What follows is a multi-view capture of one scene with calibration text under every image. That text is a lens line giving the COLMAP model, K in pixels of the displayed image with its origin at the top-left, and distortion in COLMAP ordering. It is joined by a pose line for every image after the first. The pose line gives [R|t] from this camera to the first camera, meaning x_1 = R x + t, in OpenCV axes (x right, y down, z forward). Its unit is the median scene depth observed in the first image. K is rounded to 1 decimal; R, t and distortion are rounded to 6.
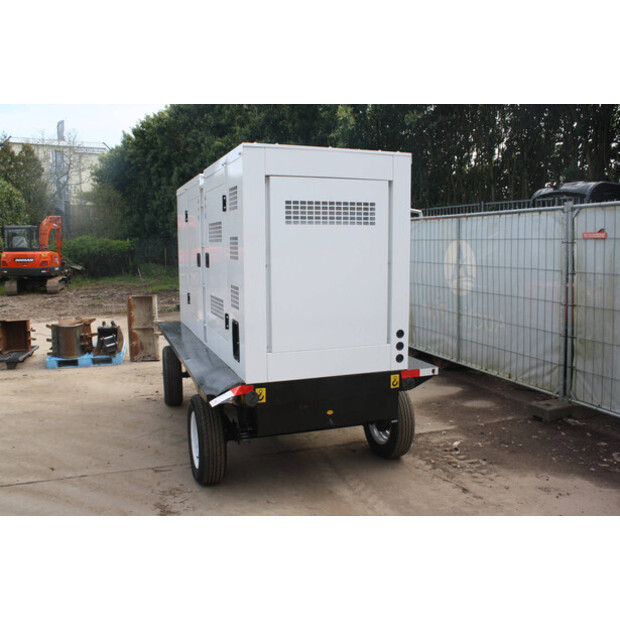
lens RADIAL K [[565.7, 0, 315.2], [0, 565.7, 314.8], [0, 0, 1]] dist [-0.076757, 0.000000]
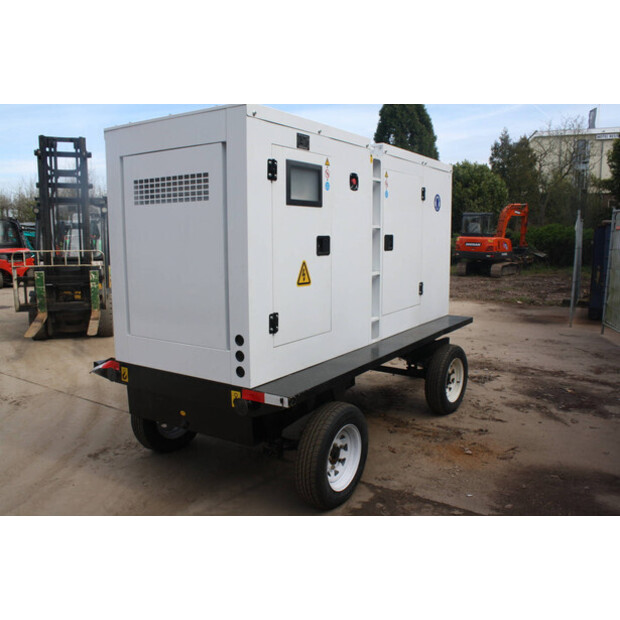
lens RADIAL K [[544.9, 0, 308.6], [0, 544.9, 315.2], [0, 0, 1]] dist [-0.126848, 0.078506]
pose [[0.582795, 0.123907, -0.803117, 0.734703], [-0.101143, 0.991682, 0.079604, -0.063538], [0.806300, 0.034836, 0.590480, 0.588529]]
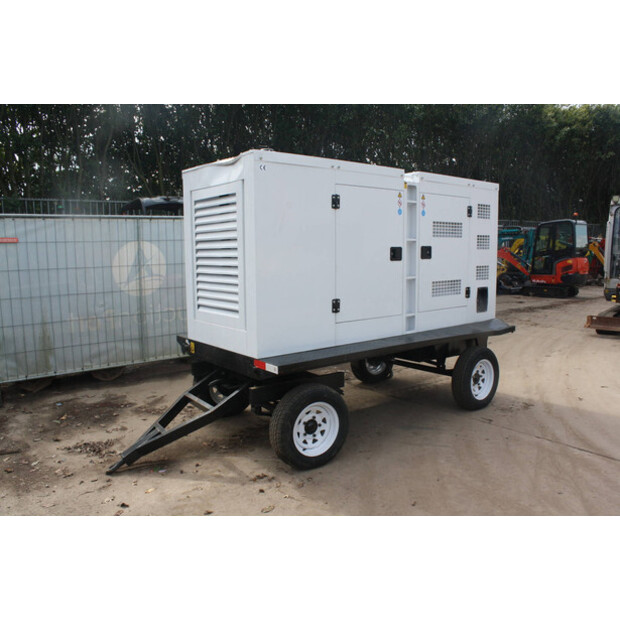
lens RADIAL K [[516.2, 0, 309.5], [0, 516.2, 320.5], [0, 0, 1]] dist [-0.136459, 0.087641]
pose [[-0.306557, -0.126872, 0.943359, -1.206359], [0.131071, 0.976009, 0.173856, -0.188552], [-0.942785, 0.176944, -0.282574, 1.675373]]
